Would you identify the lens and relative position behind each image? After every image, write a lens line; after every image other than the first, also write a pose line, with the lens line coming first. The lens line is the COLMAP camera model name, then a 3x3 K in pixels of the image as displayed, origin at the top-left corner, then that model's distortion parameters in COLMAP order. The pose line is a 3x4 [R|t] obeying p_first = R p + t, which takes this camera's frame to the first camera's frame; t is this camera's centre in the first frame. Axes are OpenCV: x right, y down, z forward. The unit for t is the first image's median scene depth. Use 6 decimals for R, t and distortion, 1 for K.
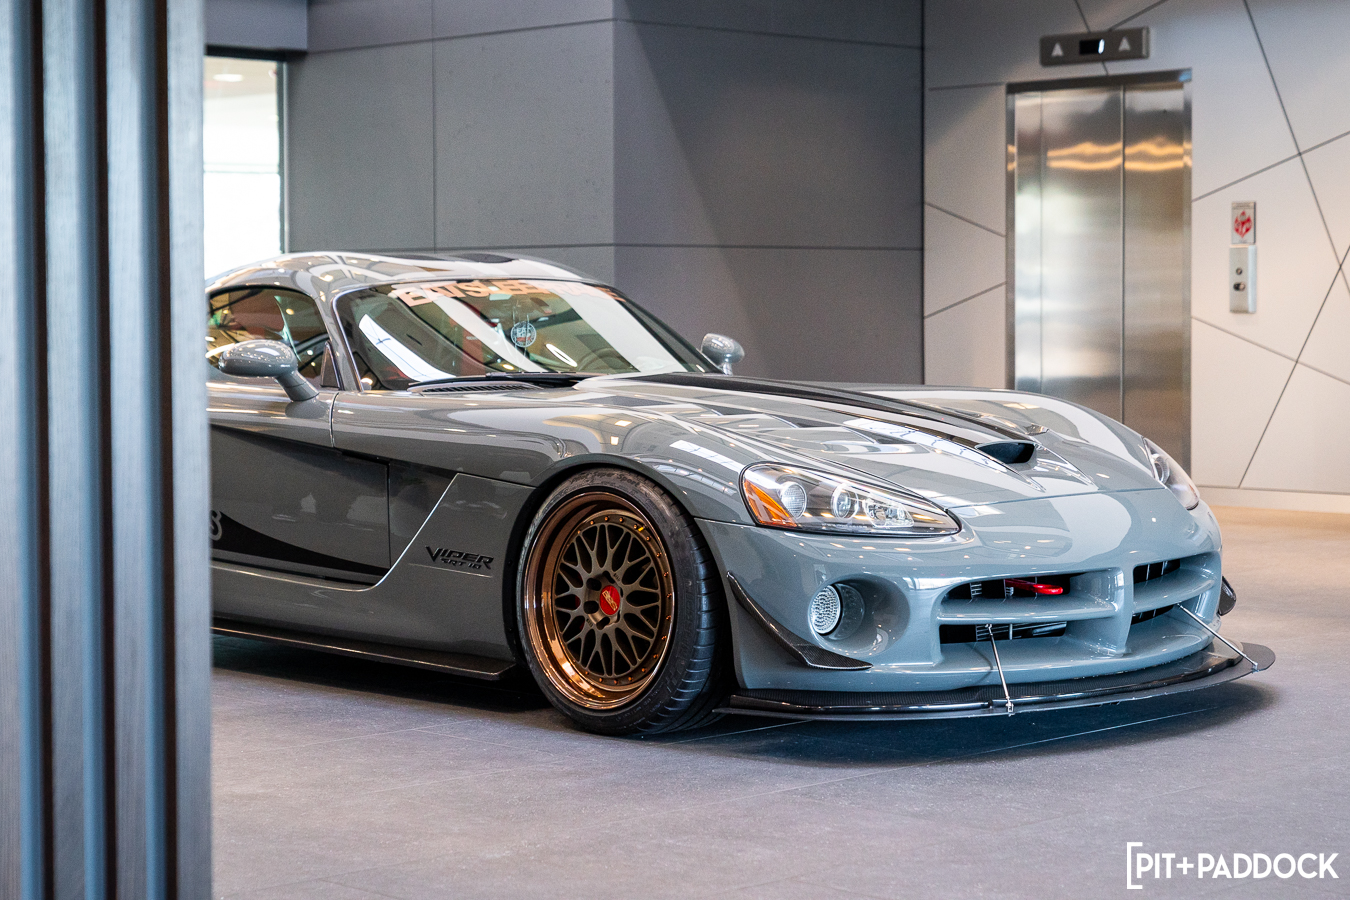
lens RADIAL K [[2451.0, 0, 675.0], [0, 2451.0, 450.0], [0, 0, 1]] dist [0.139025, -0.117983]
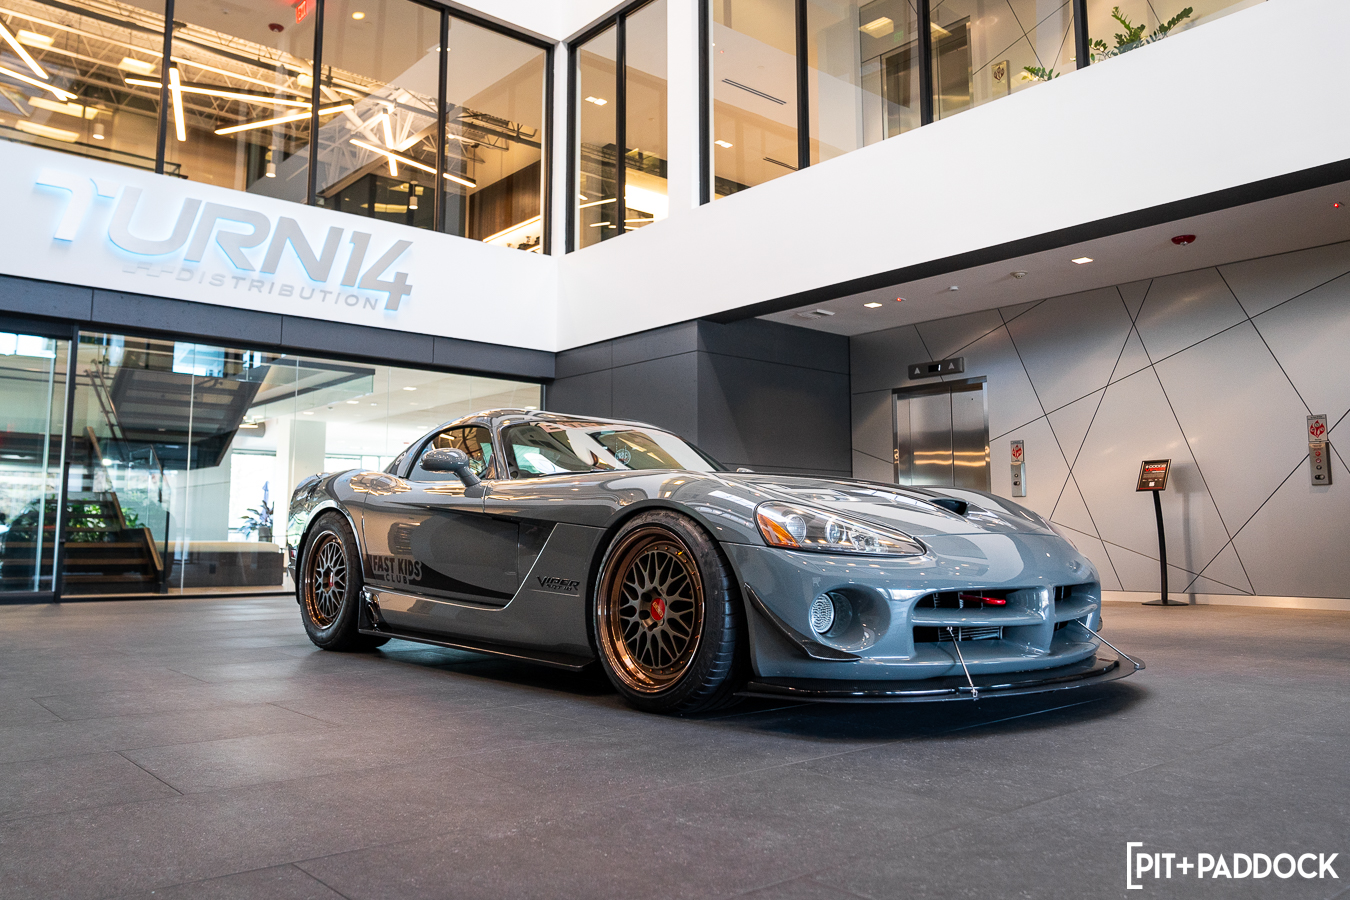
lens RADIAL K [[952.1, 0, 675.0], [0, 952.1, 450.0], [0, 0, 1]] dist [-0.005319, 0.000629]
pose [[0.997682, -0.005066, -0.067865, 0.018610], [-0.005627, 0.987669, -0.156457, 0.057686], [0.067821, 0.156476, 0.985350, 0.485440]]
